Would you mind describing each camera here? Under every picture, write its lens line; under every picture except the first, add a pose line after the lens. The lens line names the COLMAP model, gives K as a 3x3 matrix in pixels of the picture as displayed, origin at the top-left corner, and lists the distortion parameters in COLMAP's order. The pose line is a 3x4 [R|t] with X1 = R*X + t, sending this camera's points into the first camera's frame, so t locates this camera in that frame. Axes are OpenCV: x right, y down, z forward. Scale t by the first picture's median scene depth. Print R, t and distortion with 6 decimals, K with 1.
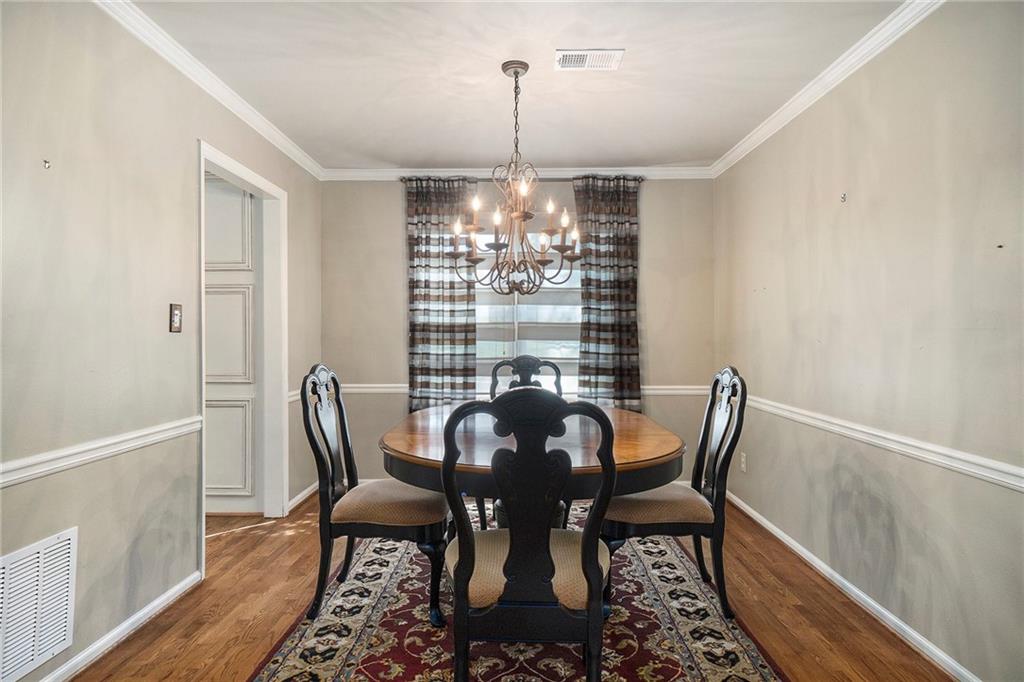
lens RADIAL K [[586.2, 0, 508.7], [0, 586.2, 332.7], [0, 0, 1]] dist [0.000992, -0.000406]
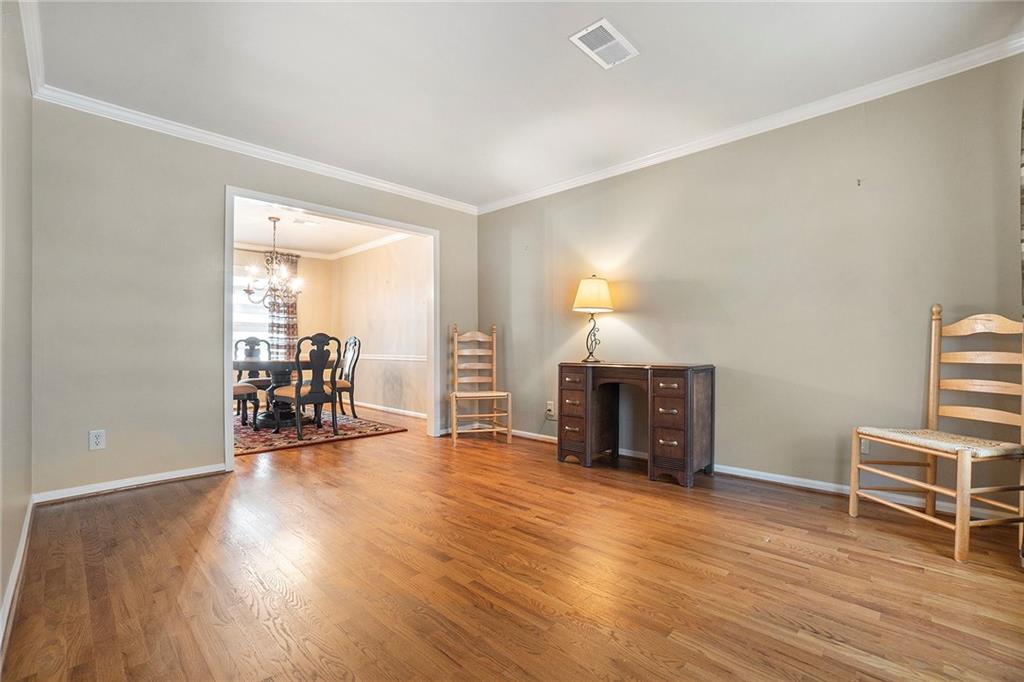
lens RADIAL K [[454.5, 0, 507.4], [0, 454.5, 341.9], [0, 0, 1]] dist [-0.004731, -0.000555]
pose [[0.684167, 0.001238, 0.729324, -0.670223], [0.006342, 0.999951, -0.007646, 0.095492], [-0.729298, 0.009857, 0.684126, -0.991161]]
